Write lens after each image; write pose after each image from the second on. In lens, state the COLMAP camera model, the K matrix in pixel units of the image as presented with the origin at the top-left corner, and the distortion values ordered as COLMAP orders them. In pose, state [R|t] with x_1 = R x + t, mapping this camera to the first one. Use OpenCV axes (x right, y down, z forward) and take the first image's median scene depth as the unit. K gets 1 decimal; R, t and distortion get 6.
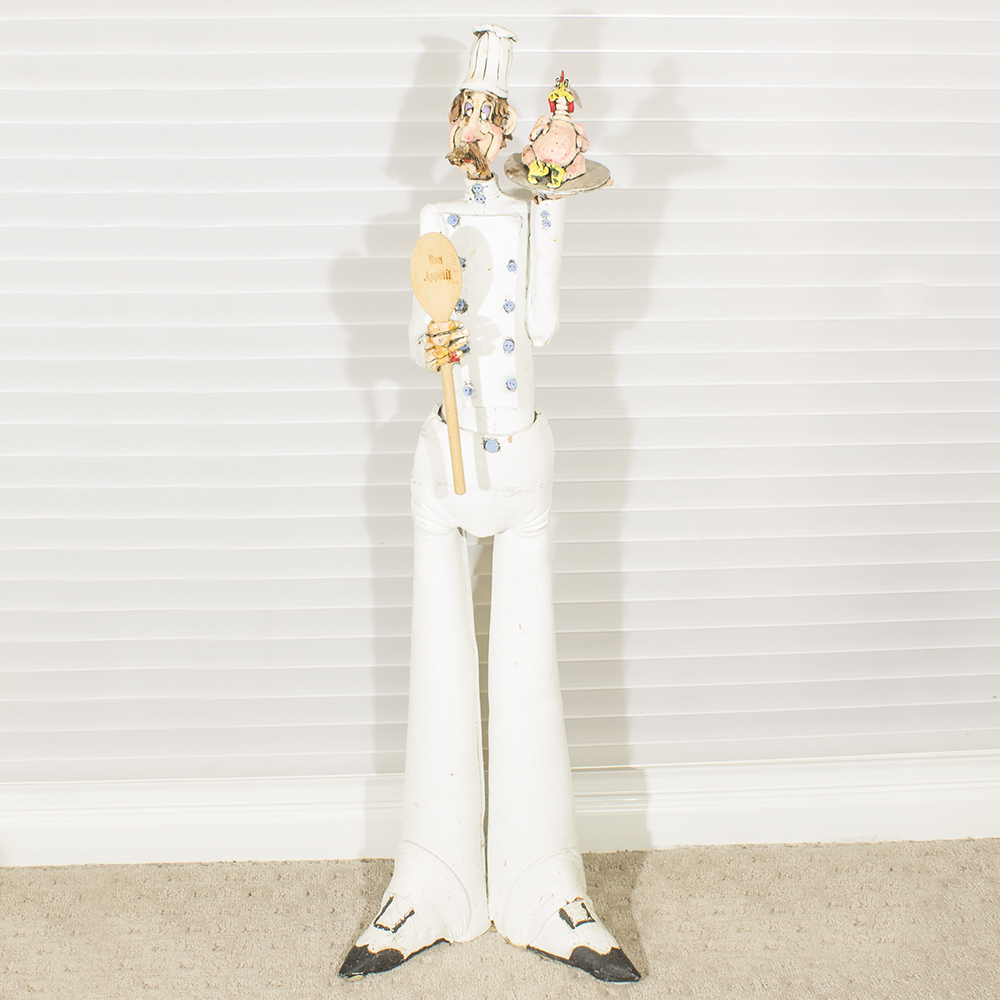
lens RADIAL K [[1562.3, 0, 500.0], [0, 1562.3, 500.0], [0, 0, 1]] dist [-0.163718, -0.034831]
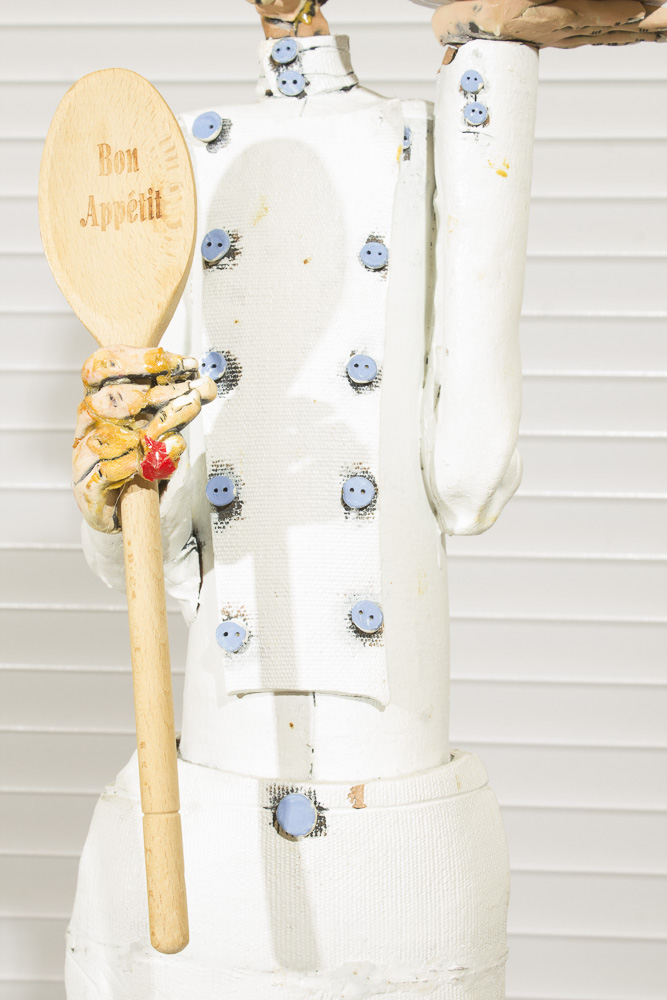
lens RADIAL K [[1824.6, 0, 333.5], [0, 1824.6, 500.0], [0, 0, 1]] dist [0.026445, 0.069238]
pose [[0.991593, 0.009081, -0.129076, 0.051482], [-0.061685, 0.910062, -0.409857, 0.061194], [0.113745, 0.414374, 0.902971, 0.683444]]
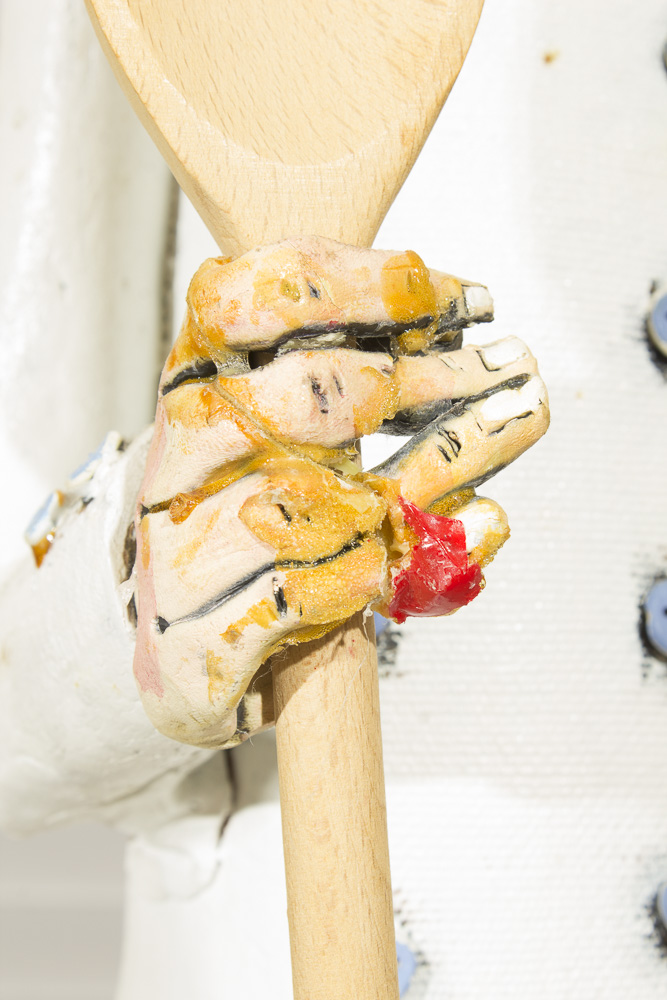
lens RADIAL K [[2308.0, 0, 333.5], [0, 2308.0, 500.0], [0, 0, 1]] dist [0.033757, 0.248871]
pose [[0.973198, 0.039734, 0.226509, -0.073312], [0.051882, 0.921631, -0.384583, -0.032993], [-0.224039, 0.386027, 0.894869, 0.854308]]
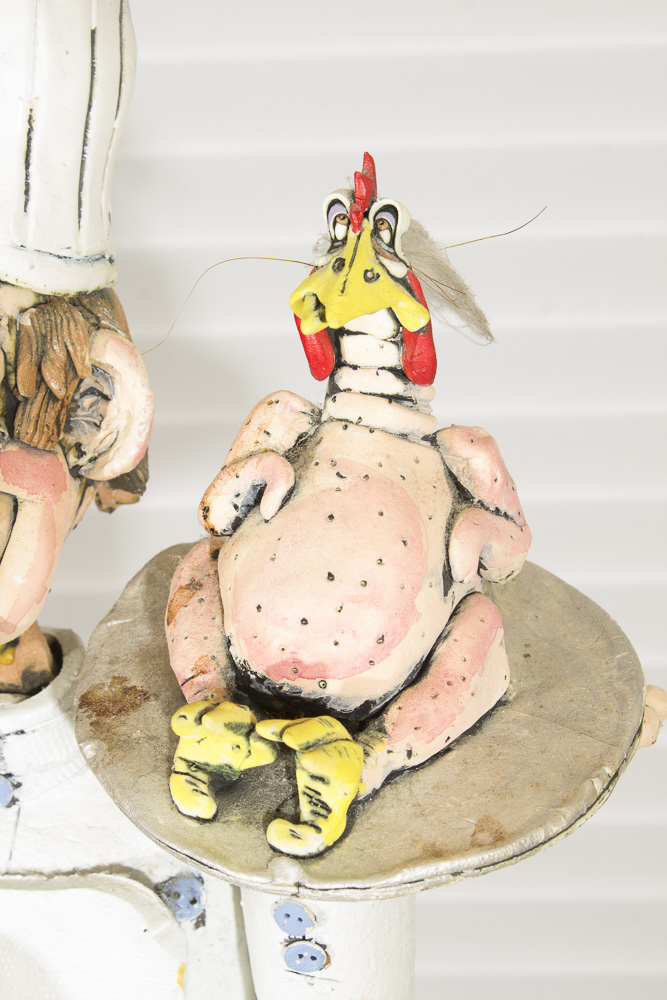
lens RADIAL K [[2308.0, 0, 333.5], [0, 2308.0, 500.0], [0, 0, 1]] dist [0.033757, 0.248871]
pose [[0.992626, -0.002256, -0.121193, 0.068411], [0.002628, 0.999992, 0.002911, -0.237104], [0.121185, -0.003208, 0.992625, 0.726921]]
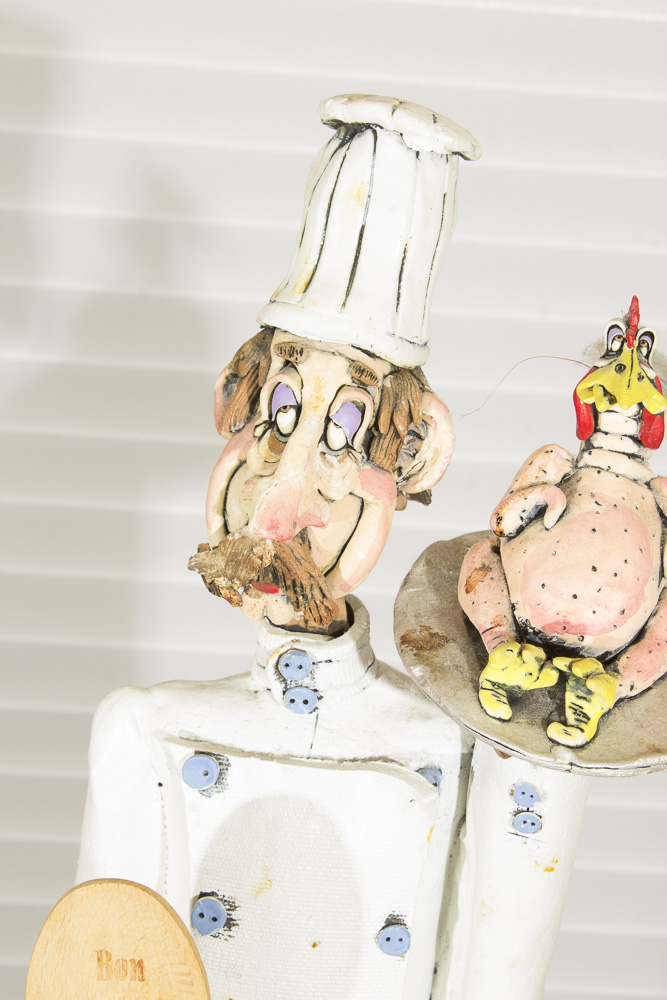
lens RADIAL K [[2308.0, 0, 333.5], [0, 2308.0, 500.0], [0, 0, 1]] dist [0.033757, 0.248871]
pose [[0.997053, 0.076701, 0.001097, -0.010556], [-0.076679, 0.996962, -0.013659, -0.230593], [-0.002141, 0.013535, 0.999906, 0.583211]]
